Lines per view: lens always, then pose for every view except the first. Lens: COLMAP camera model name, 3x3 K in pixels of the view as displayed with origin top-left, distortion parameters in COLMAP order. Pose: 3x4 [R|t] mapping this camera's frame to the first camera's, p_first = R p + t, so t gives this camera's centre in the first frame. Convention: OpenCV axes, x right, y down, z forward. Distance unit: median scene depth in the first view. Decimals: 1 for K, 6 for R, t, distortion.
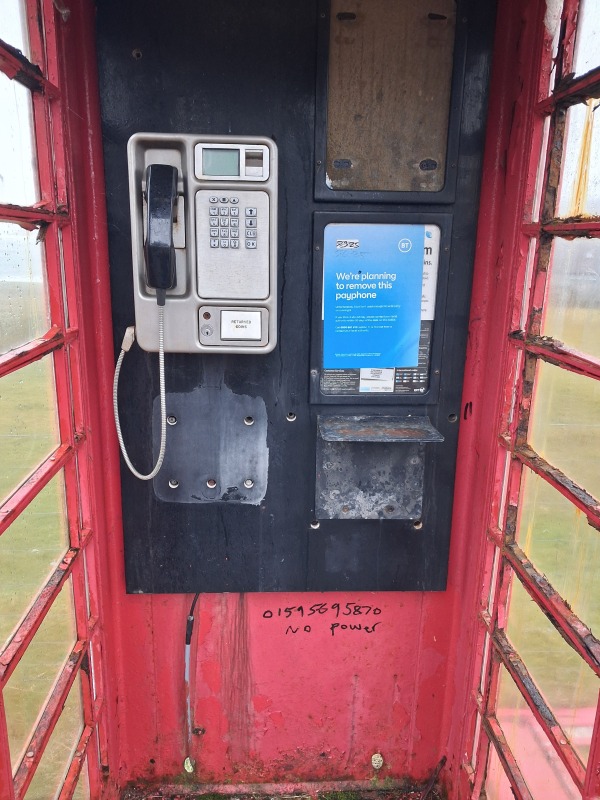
lens RADIAL K [[627.4, 0, 287.1], [0, 627.4, 404.2], [0, 0, 1]] dist [0.028261, -0.106899]
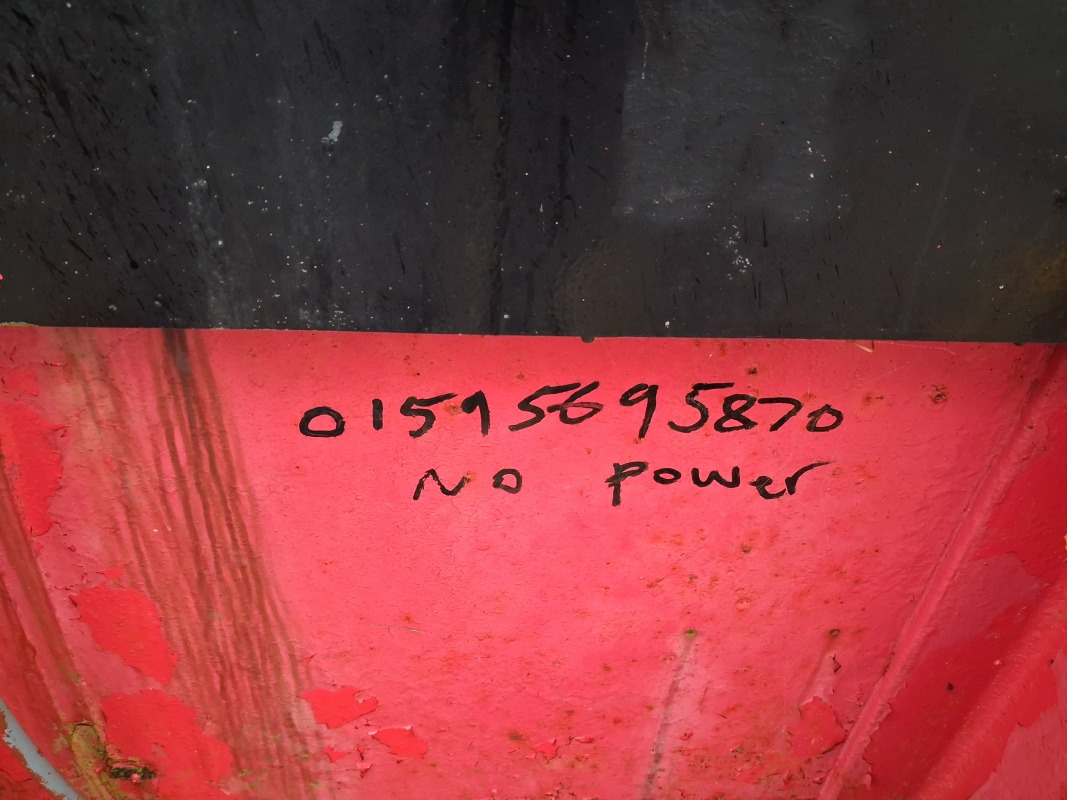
lens RADIAL K [[836.7, 0, 533.5], [0, 836.7, 400.0], [0, 0, 1]] dist [0.028261, -0.106899]
pose [[0.999499, 0.026469, 0.017366, 0.035424], [-0.031146, 0.920375, 0.389794, 0.210091], [-0.005666, -0.390139, 0.920738, 0.727598]]
